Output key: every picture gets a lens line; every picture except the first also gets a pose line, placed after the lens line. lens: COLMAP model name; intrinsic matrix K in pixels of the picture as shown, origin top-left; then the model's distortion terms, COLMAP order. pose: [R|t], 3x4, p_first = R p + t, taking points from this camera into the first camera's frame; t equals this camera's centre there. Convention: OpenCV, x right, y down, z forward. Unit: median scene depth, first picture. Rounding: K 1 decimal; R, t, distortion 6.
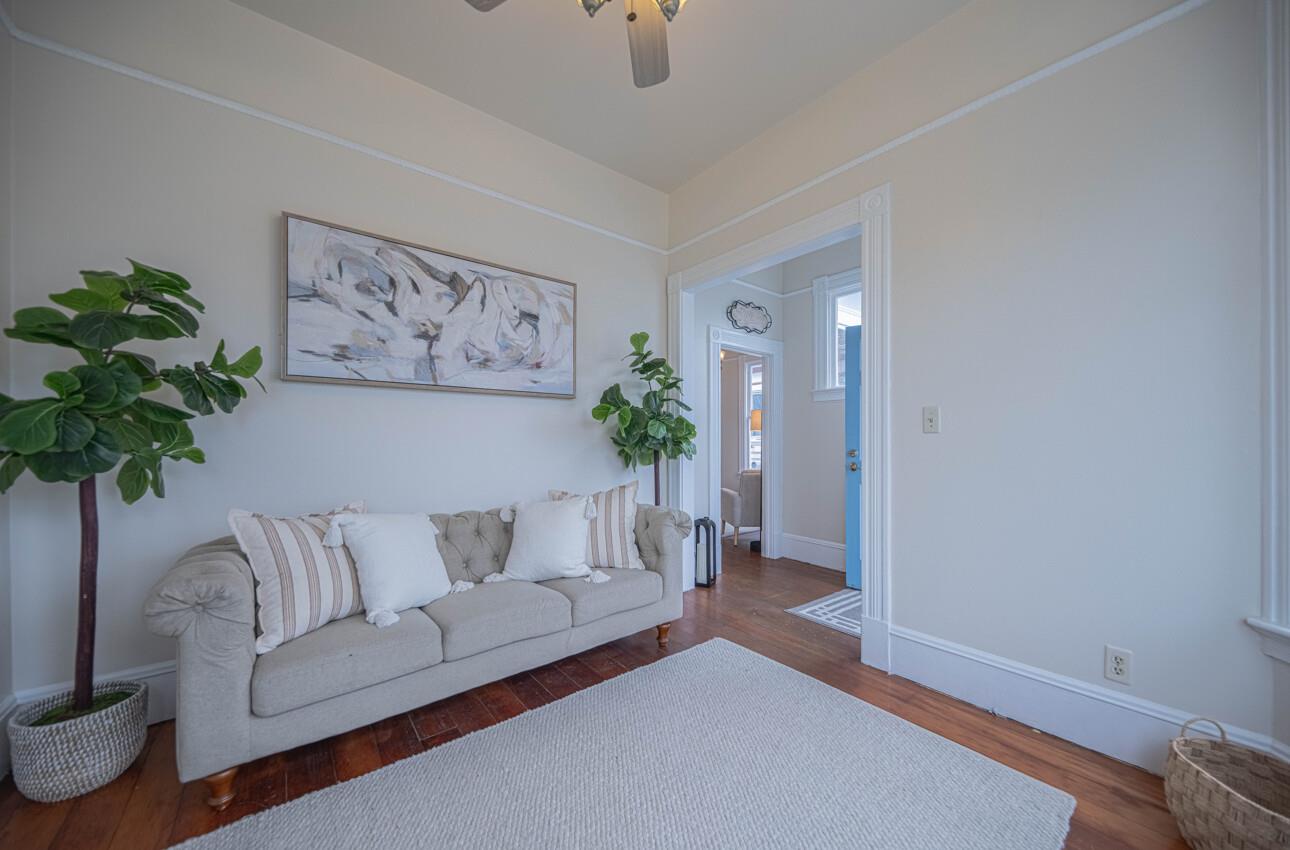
lens RADIAL K [[466.2, 0, 644.7], [0, 466.2, 435.4], [0, 0, 1]] dist [0.014267, -0.007417]
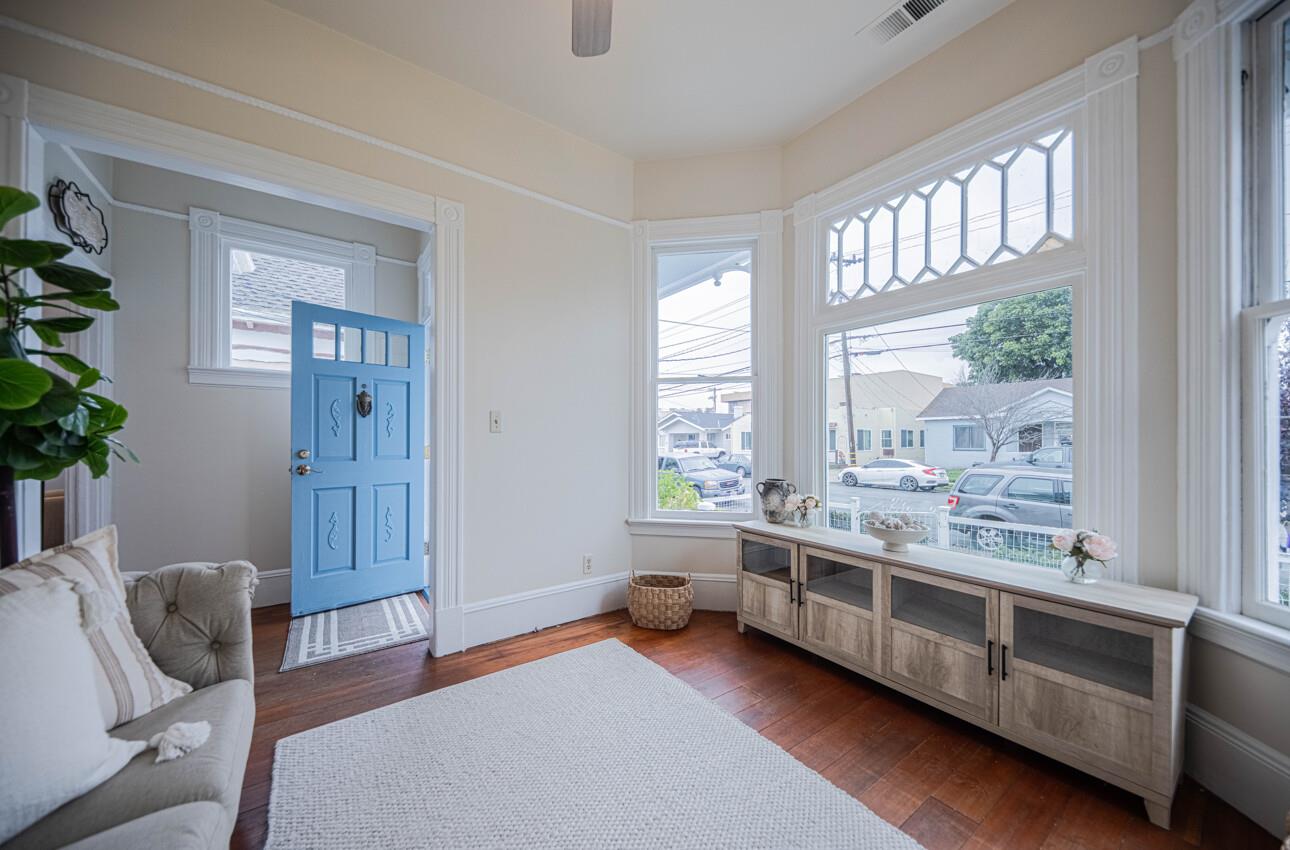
lens RADIAL K [[466.2, 0, 644.7], [0, 466.2, 435.4], [0, 0, 1]] dist [0.014267, -0.007417]
pose [[0.023060, 0.004417, 0.999724, -0.563222], [-0.007896, 0.999960, -0.004235, 0.005148], [-0.999703, -0.007796, 0.023094, 0.551679]]
